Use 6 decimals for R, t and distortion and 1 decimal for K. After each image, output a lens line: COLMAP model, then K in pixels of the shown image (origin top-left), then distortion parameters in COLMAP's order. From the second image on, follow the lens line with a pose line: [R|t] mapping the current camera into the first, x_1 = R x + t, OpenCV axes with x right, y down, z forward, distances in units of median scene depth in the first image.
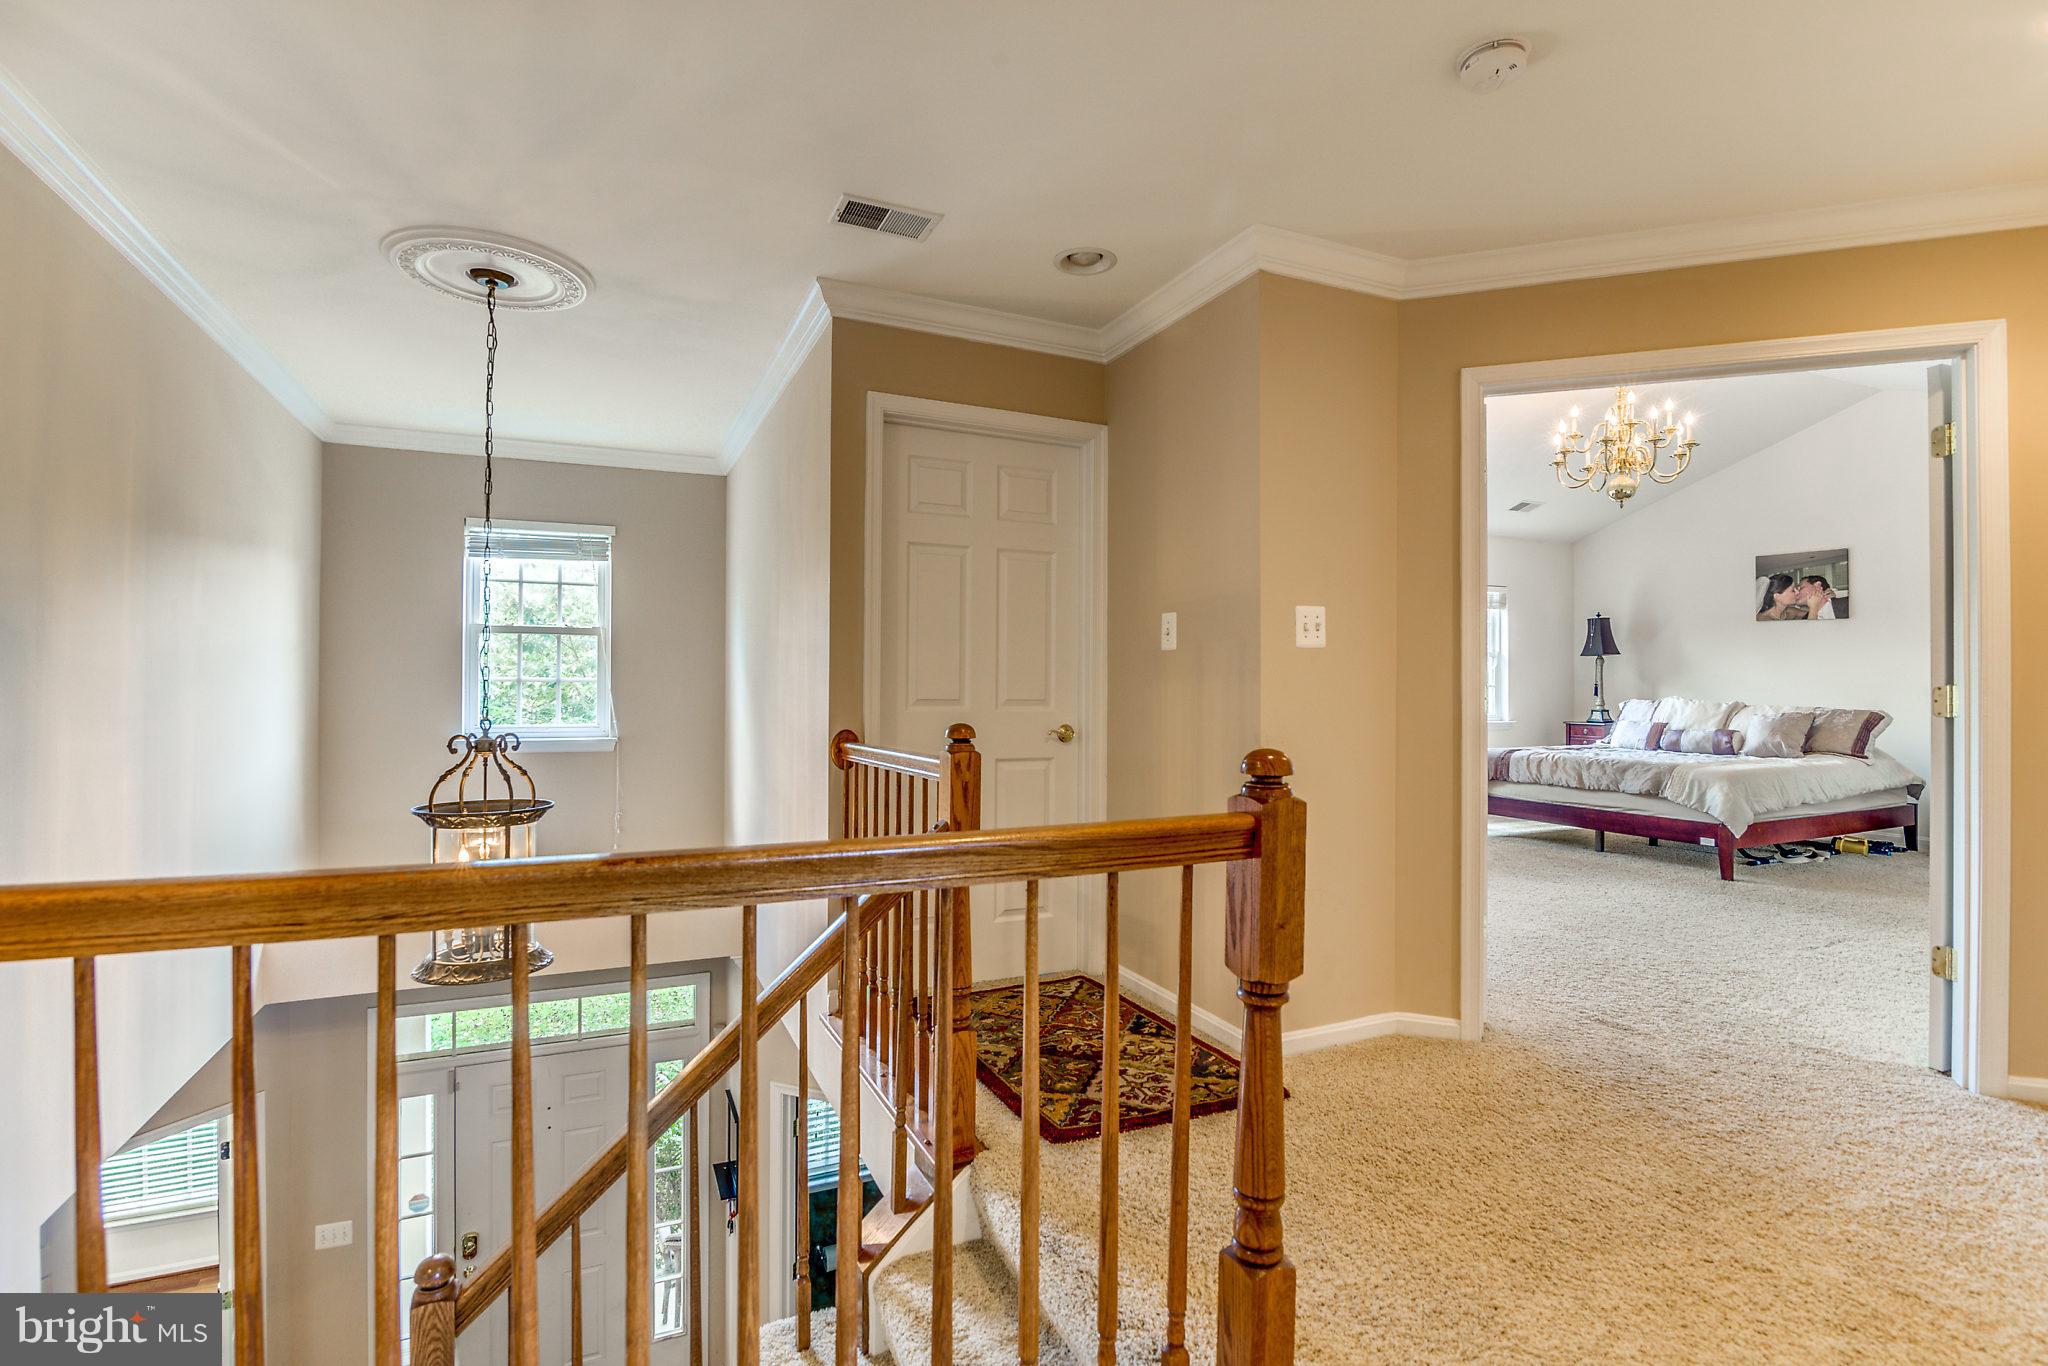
lens RADIAL K [[956.9, 0, 1026.1], [0, 956.9, 666.9], [0, 0, 1]] dist [-0.019683, 0.001364]
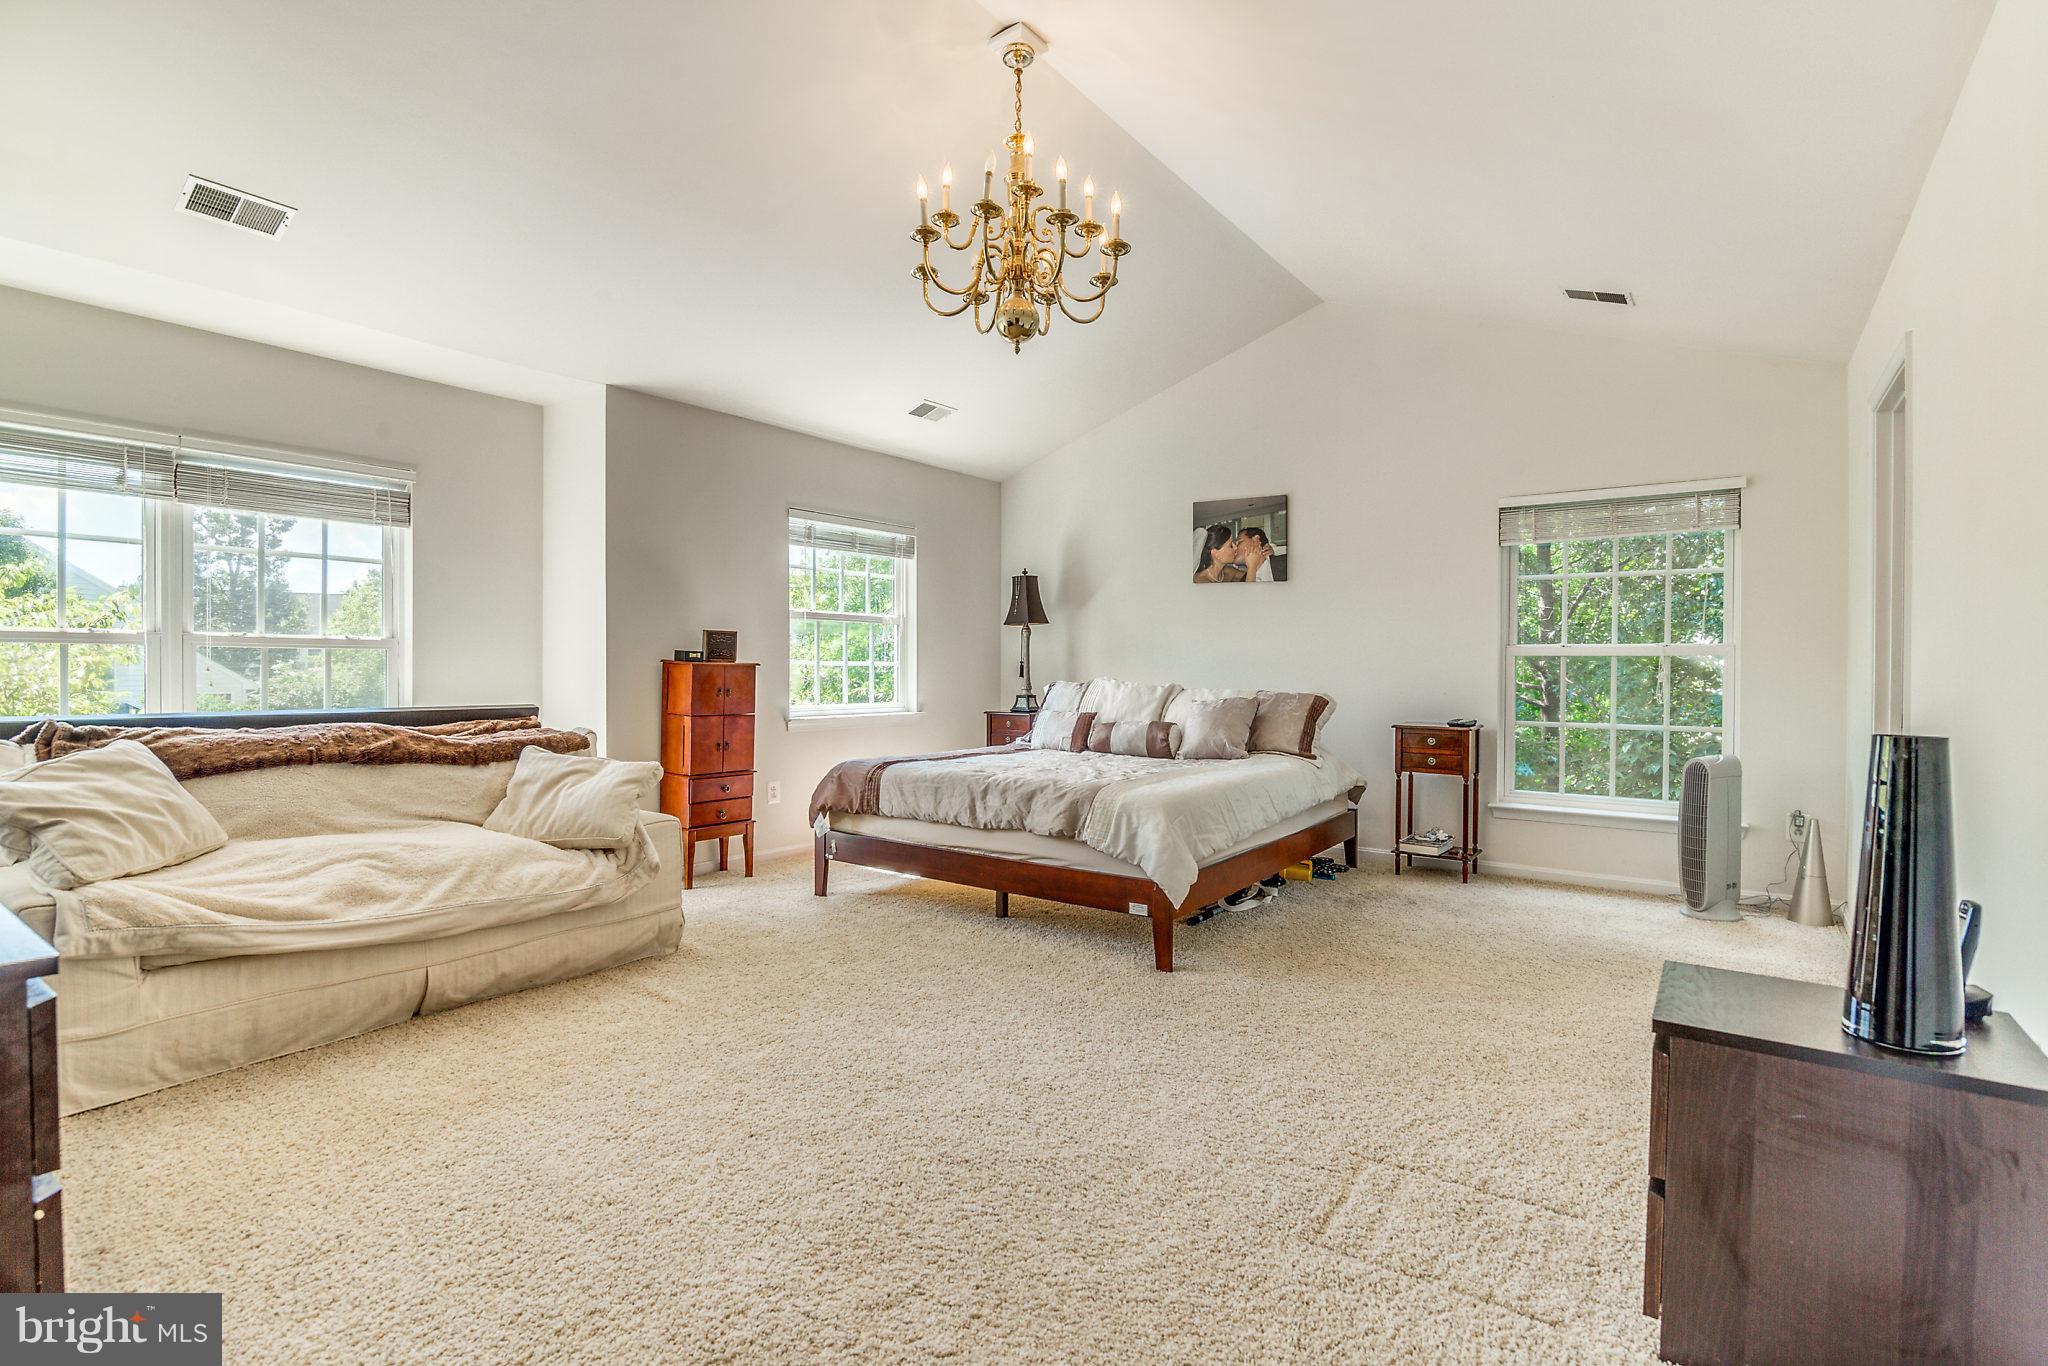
lens RADIAL K [[956.9, 0, 1024.8], [0, 956.9, 680.6], [0, 0, 1]] dist [-0.019683, 0.001364]
pose [[0.877922, -0.013245, 0.478621, 0.282383], [-0.005264, 0.999290, 0.037309, 0.005771], [-0.478775, -0.035274, 0.877228, 0.389375]]
